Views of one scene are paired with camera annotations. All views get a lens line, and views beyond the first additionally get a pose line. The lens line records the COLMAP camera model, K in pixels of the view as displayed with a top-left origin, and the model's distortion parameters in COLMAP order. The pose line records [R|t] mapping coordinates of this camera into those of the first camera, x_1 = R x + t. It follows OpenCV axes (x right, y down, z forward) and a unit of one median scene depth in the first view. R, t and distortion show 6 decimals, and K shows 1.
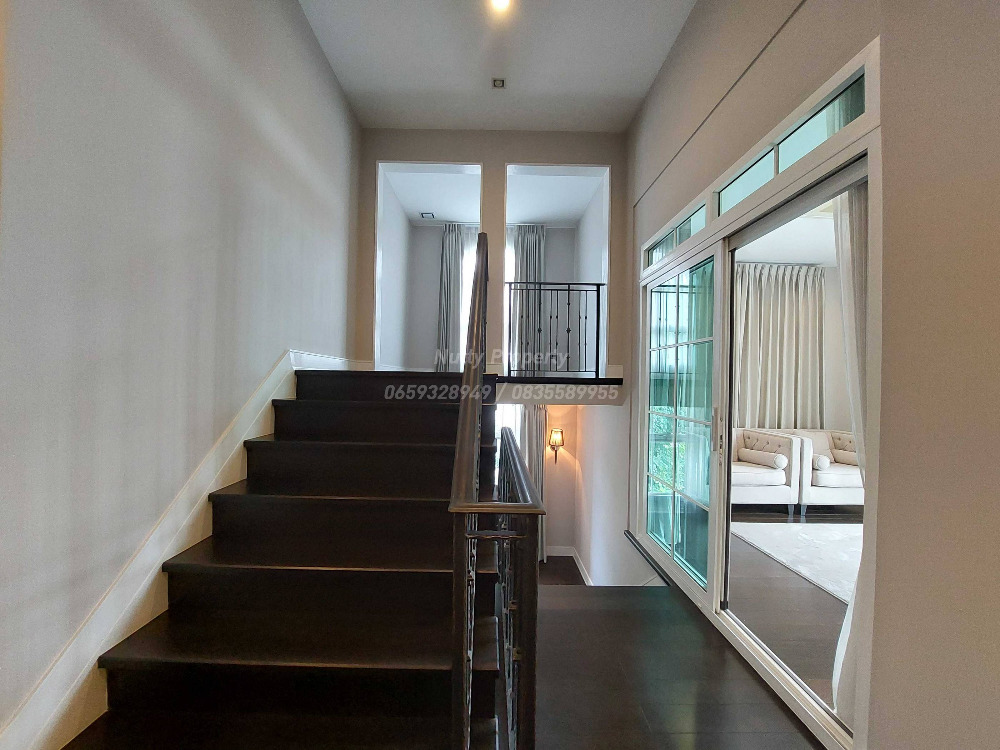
lens RADIAL K [[400.3, 0, 497.3], [0, 400.3, 381.0], [0, 0, 1]] dist [-0.017517, 0.000027]
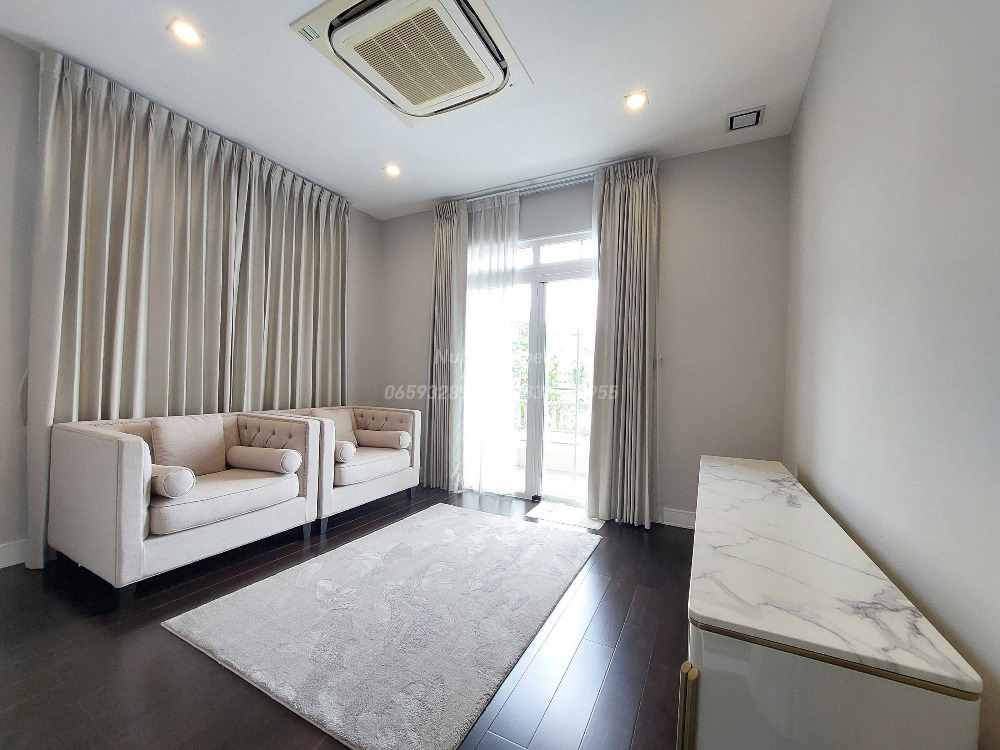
lens RADIAL K [[400.3, 0, 497.3], [0, 400.3, 381.0], [0, 0, 1]] dist [-0.017517, 0.000027]
pose [[0.476854, -0.012691, 0.878891, 0.286738], [-0.018139, 0.999541, 0.024274, 0.051007], [-0.878795, -0.027517, 0.476405, 0.377116]]
